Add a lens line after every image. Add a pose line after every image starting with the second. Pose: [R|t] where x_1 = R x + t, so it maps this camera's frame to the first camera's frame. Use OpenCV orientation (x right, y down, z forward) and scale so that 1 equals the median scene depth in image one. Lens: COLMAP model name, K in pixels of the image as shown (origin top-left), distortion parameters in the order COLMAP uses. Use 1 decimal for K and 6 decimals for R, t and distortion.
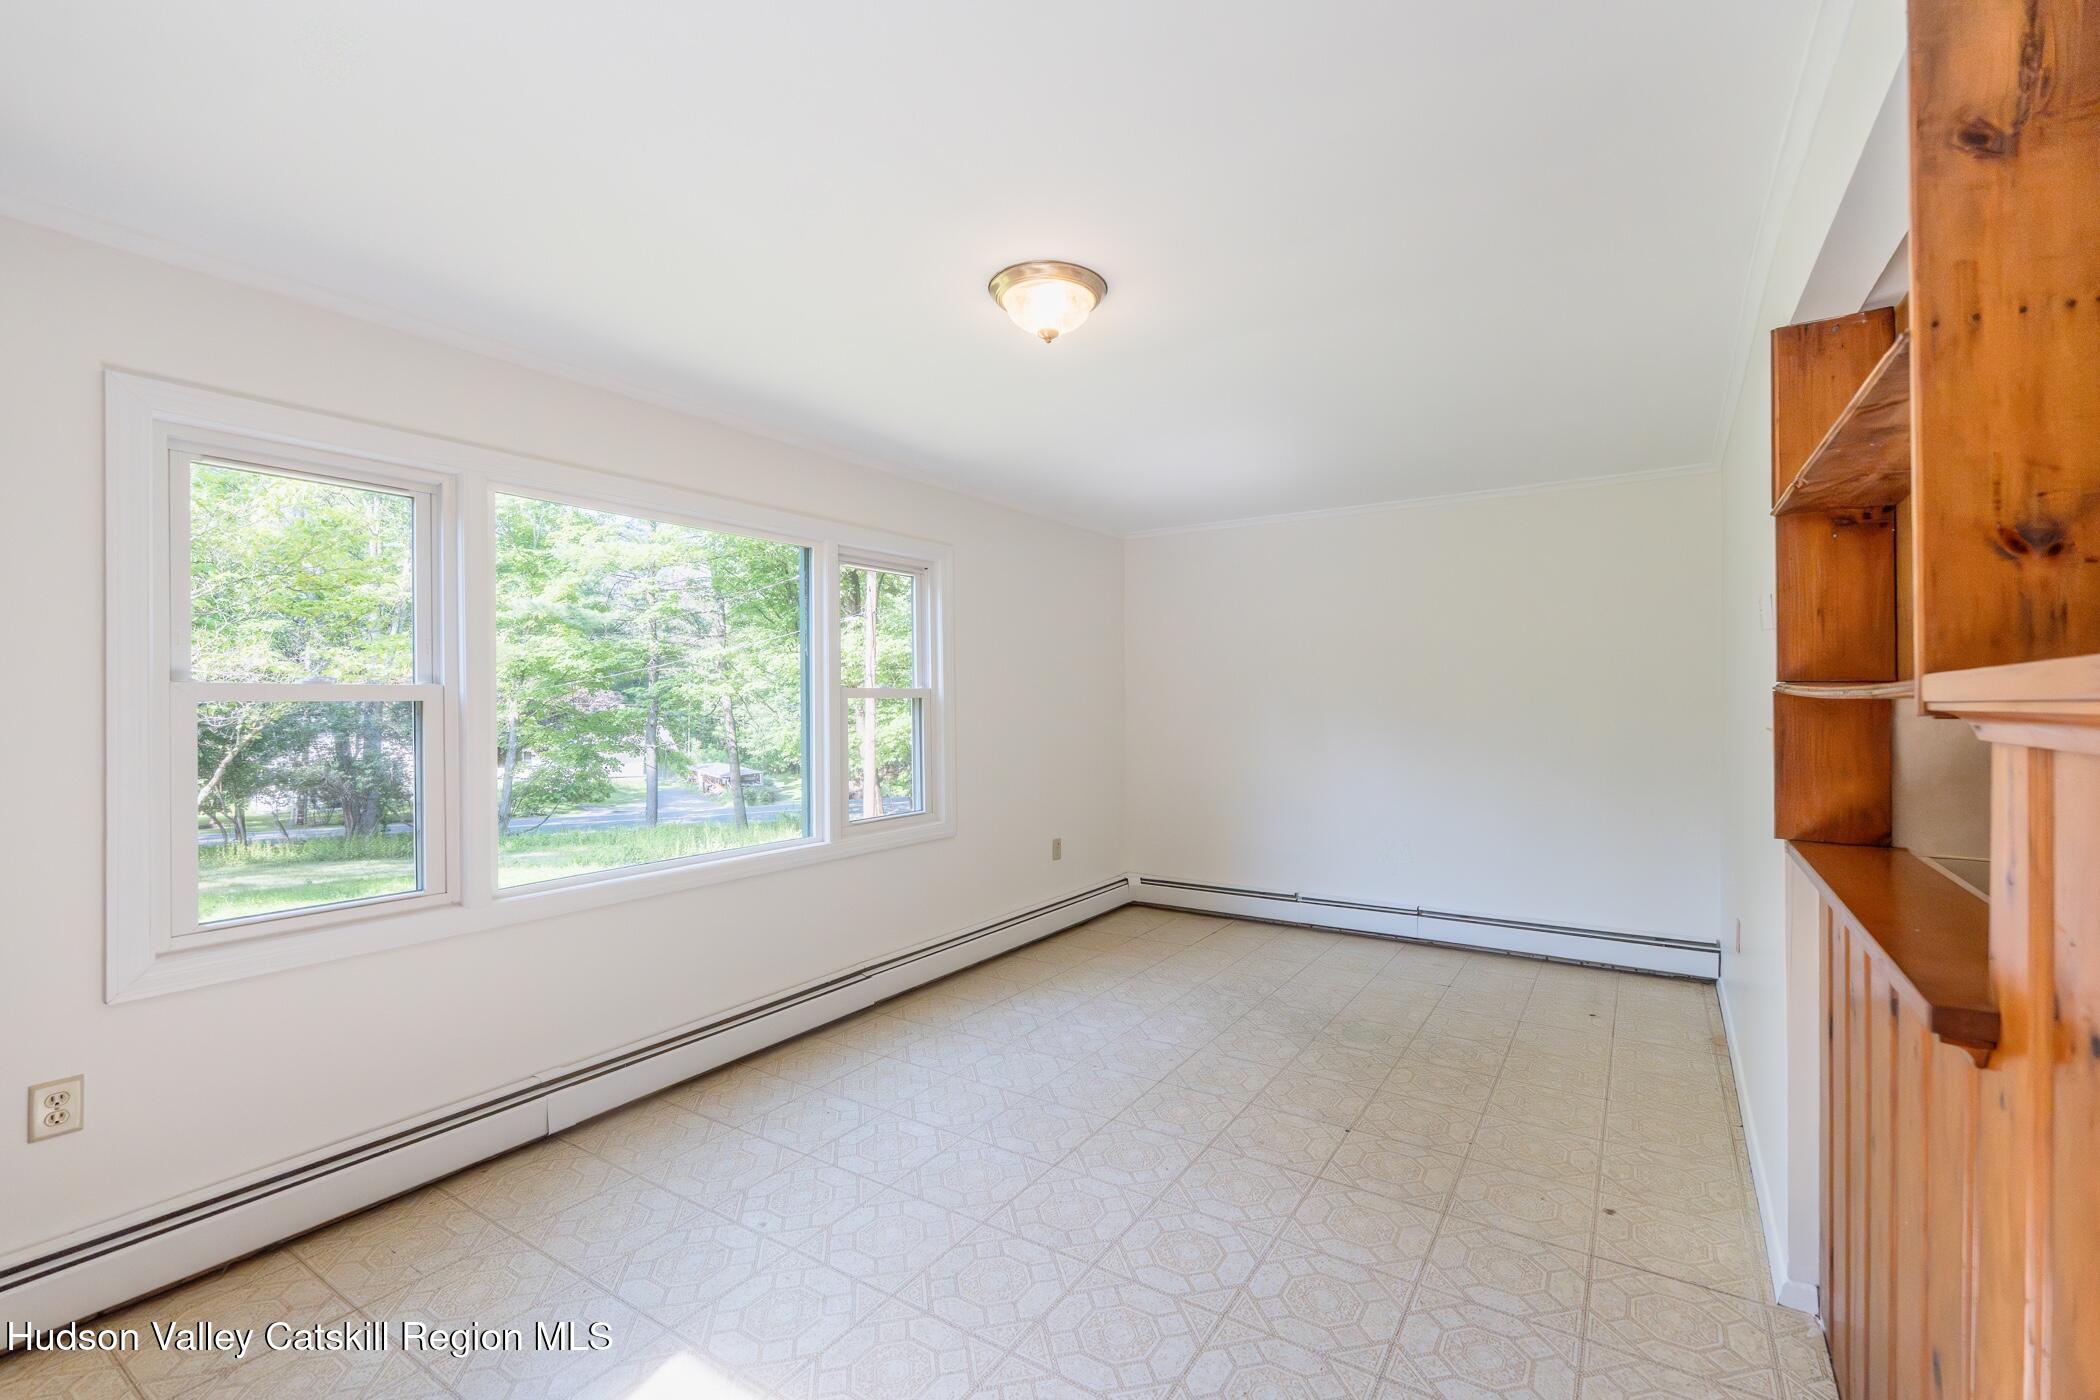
lens RADIAL K [[852.2, 0, 1057.5], [0, 852.2, 703.8], [0, 0, 1]] dist [-0.000165, -0.000153]
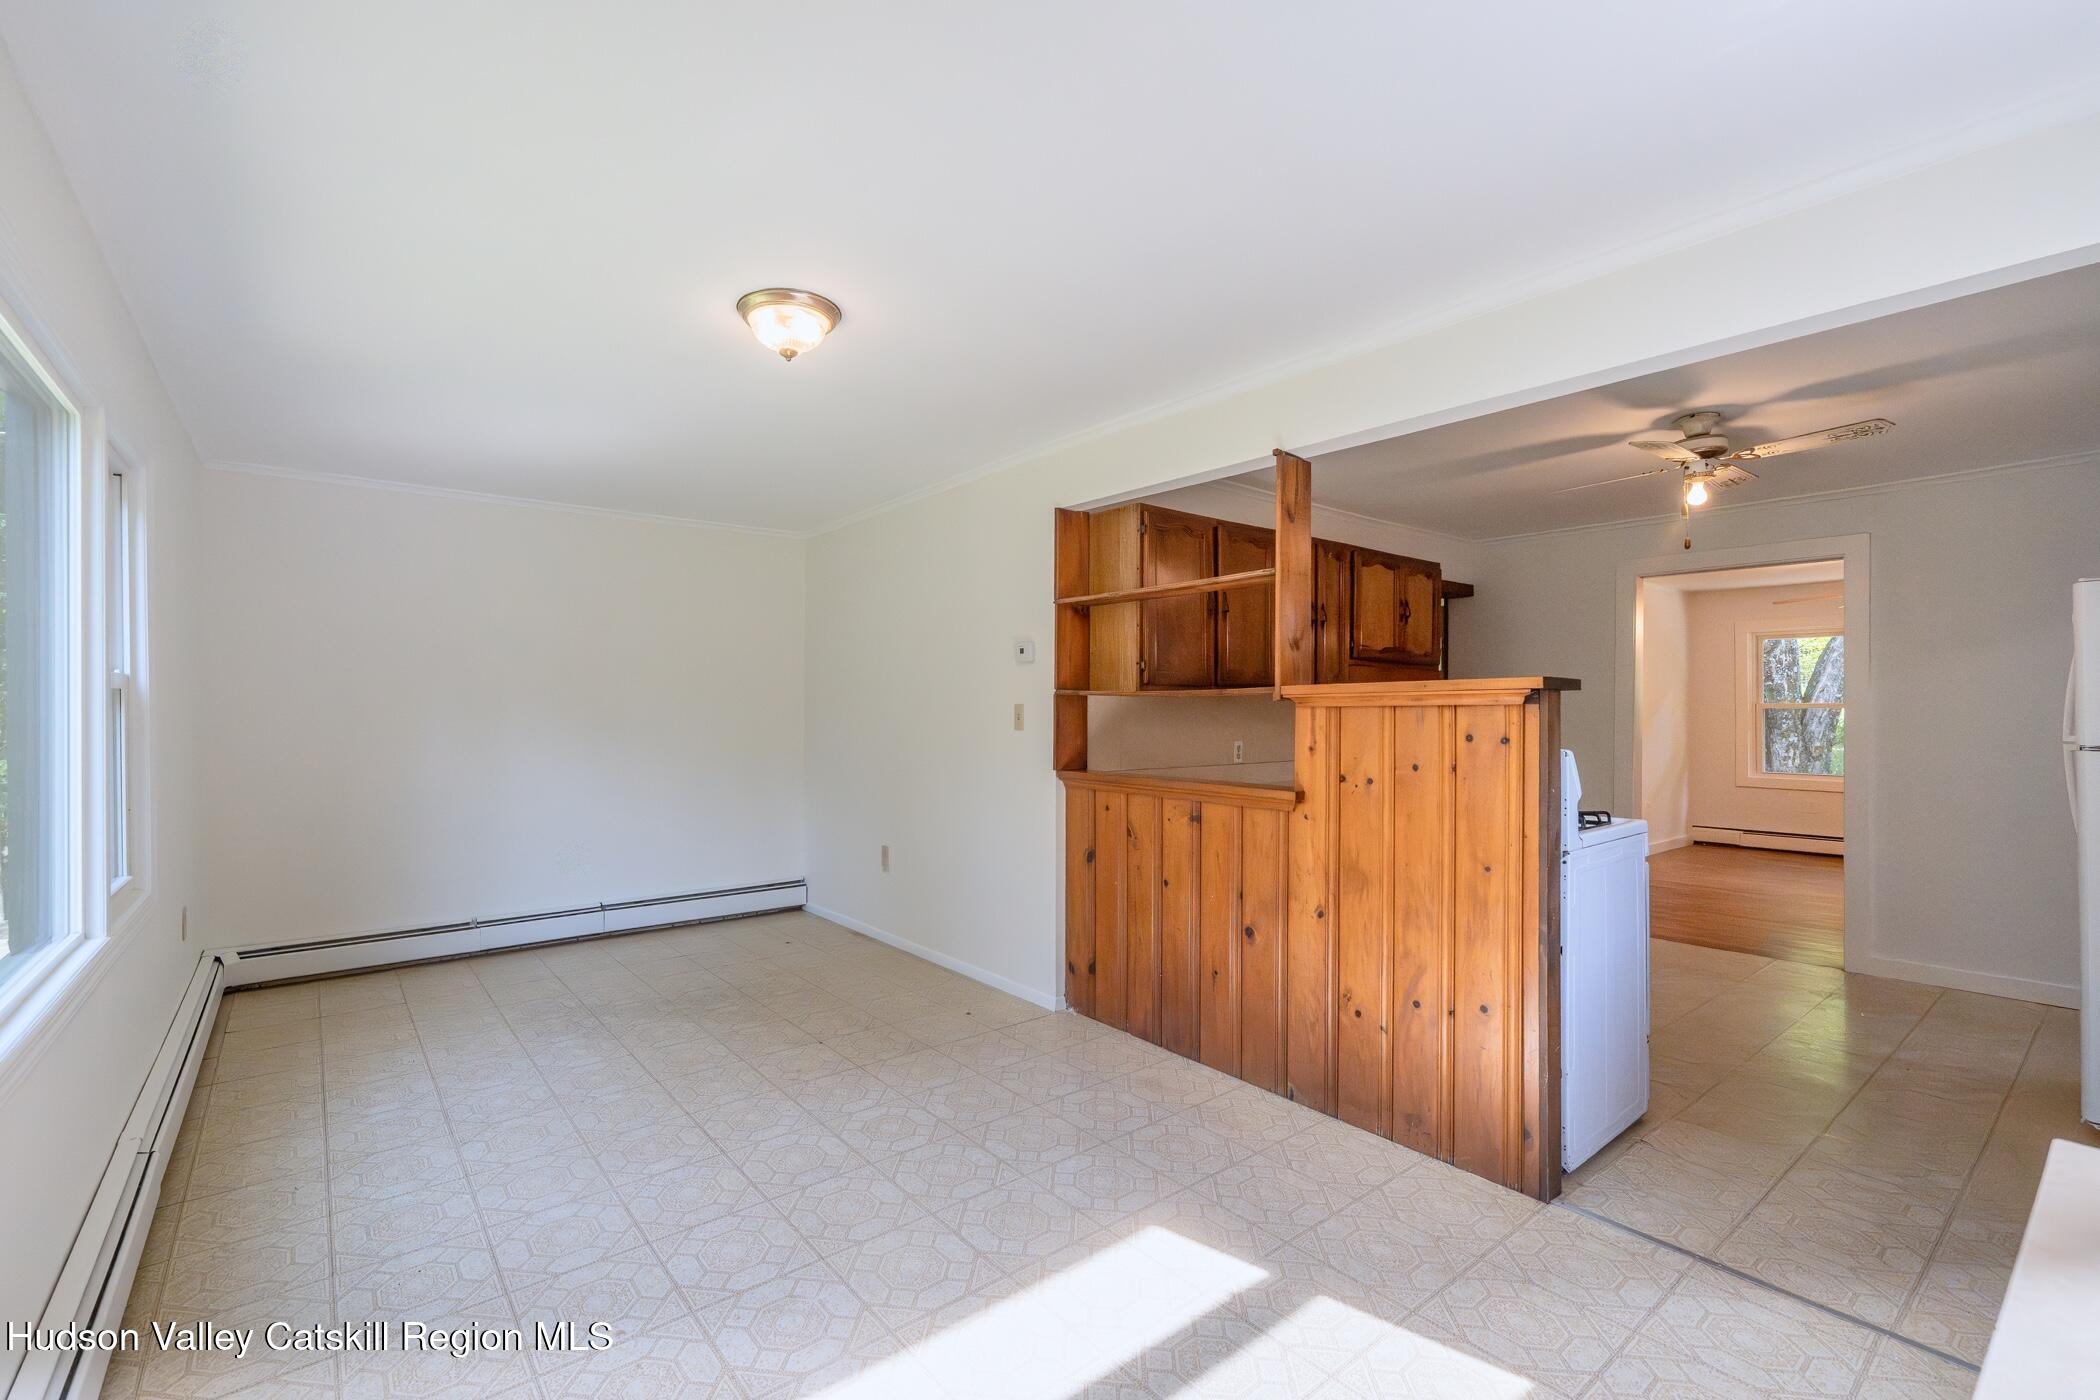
lens RADIAL K [[852.2, 0, 1057.5], [0, 852.2, 703.8], [0, 0, 1]] dist [-0.000165, -0.000153]
pose [[0.343824, 0.004432, 0.939024, -0.841098], [0.007276, 0.999946, -0.007383, 0.019434], [-0.939006, 0.009371, 0.343773, 0.283347]]
